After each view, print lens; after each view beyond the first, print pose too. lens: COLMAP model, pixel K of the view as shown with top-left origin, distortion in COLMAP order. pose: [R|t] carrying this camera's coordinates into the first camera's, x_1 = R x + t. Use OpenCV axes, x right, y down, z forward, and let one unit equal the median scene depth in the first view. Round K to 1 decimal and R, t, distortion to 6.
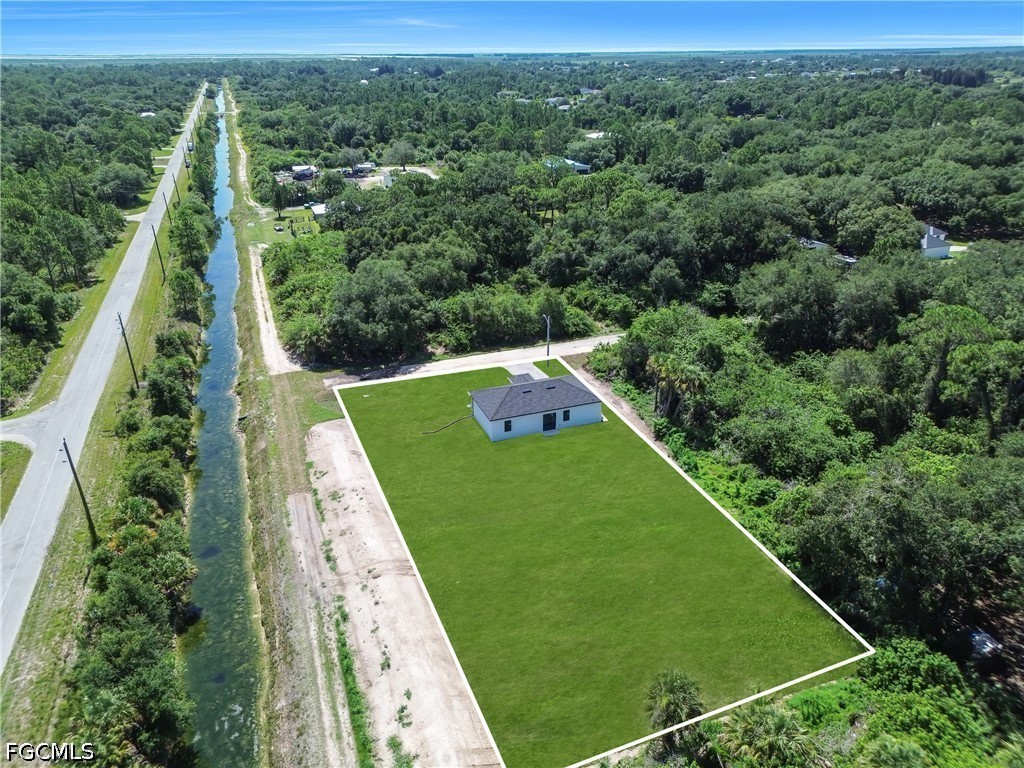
lens RADIAL K [[717.7, 0, 512.0], [0, 717.7, 384.0], [0, 0, 1]] dist [0.097771, -0.133745]
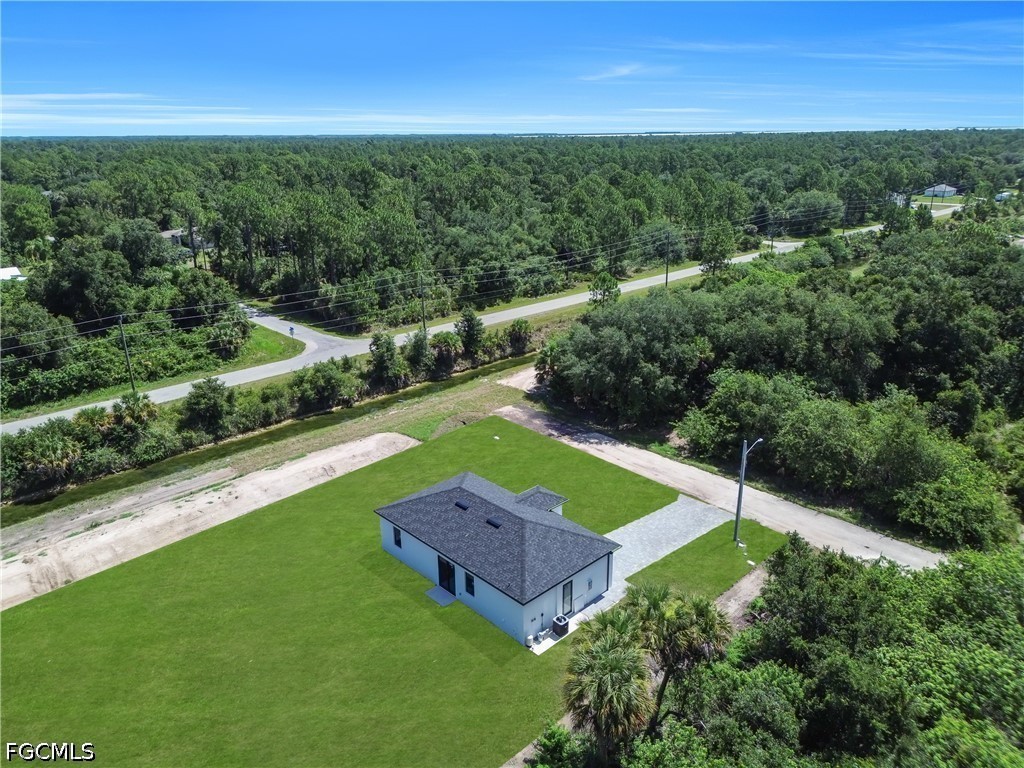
lens RADIAL K [[724.0, 0, 509.5], [0, 724.0, 382.9], [0, 0, 1]] dist [0.052446, -0.055416]
pose [[0.396079, 0.304261, -0.866341, 0.399652], [-0.377815, 0.913936, 0.148245, -0.140915], [0.836885, 0.268600, 0.476946, 0.608799]]
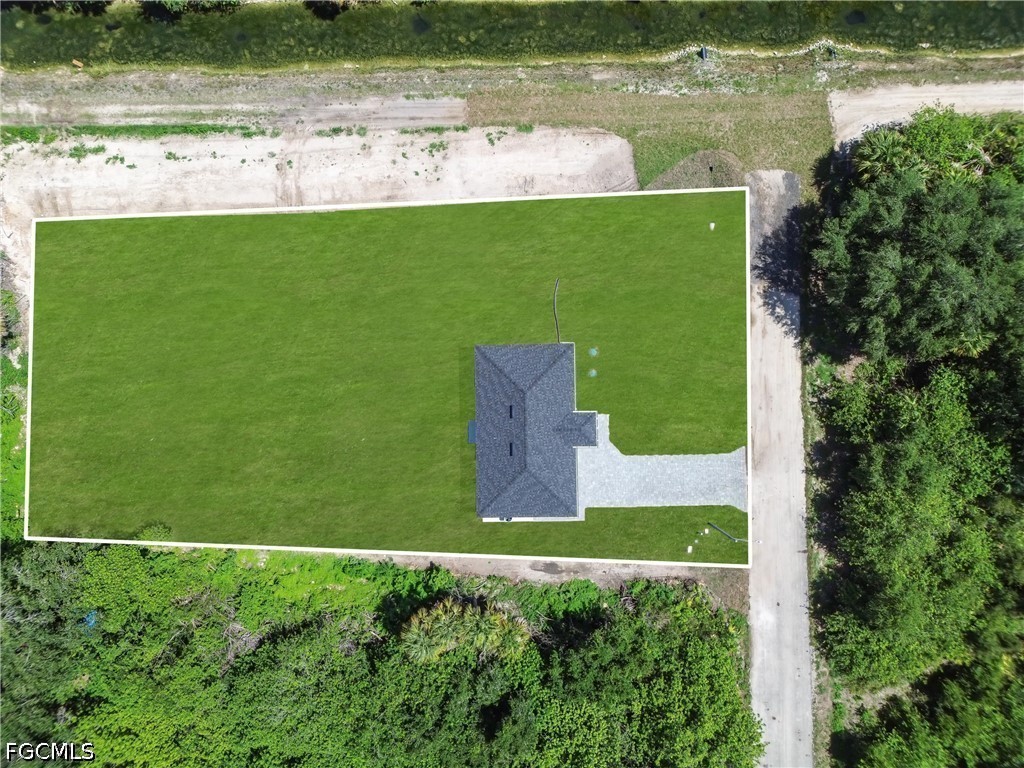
lens RADIAL K [[724.0, 0, 509.5], [0, 724.0, 382.9], [0, 0, 1]] dist [0.052446, -0.055416]
pose [[-0.336848, 0.941431, -0.015542, 0.004997], [-0.377563, -0.119936, 0.918184, -0.514142], [0.862543, 0.315156, 0.395850, 0.586023]]
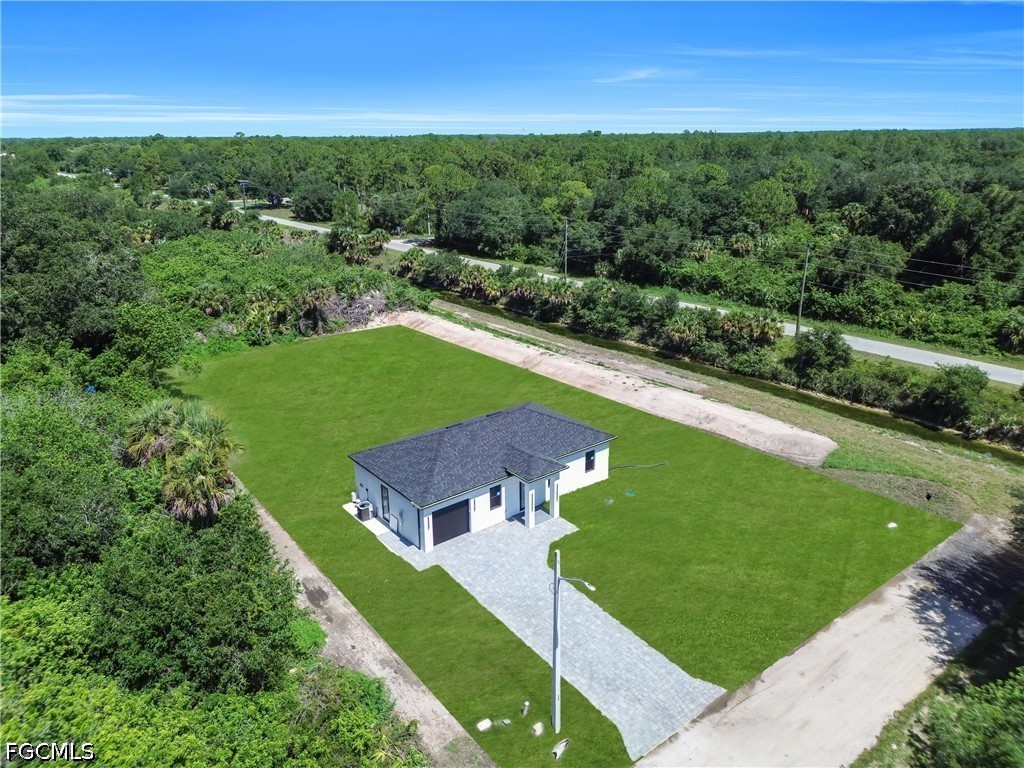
lens RADIAL K [[717.7, 0, 512.0], [0, 717.7, 384.0], [0, 0, 1]] dist [0.097771, -0.133745]
pose [[-0.950366, 0.117362, -0.288152, 0.132632], [-0.114230, 0.729842, 0.674004, -0.307542], [0.289408, 0.673466, -0.680211, 1.115817]]
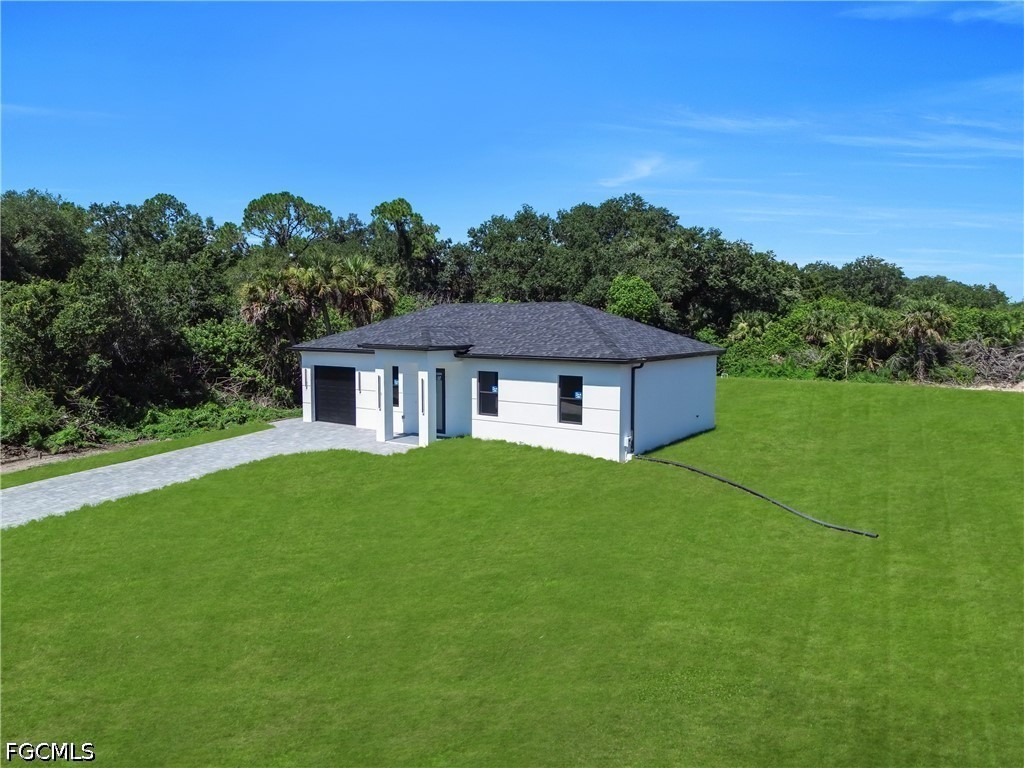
lens RADIAL K [[724.0, 0, 509.5], [0, 724.0, 382.9], [0, 0, 1]] dist [0.052446, -0.055416]
pose [[-0.562243, -0.065097, 0.824406, -0.196968], [0.346982, 0.886331, 0.306628, -0.056471], [-0.750658, 0.458453, -0.475746, 0.973107]]
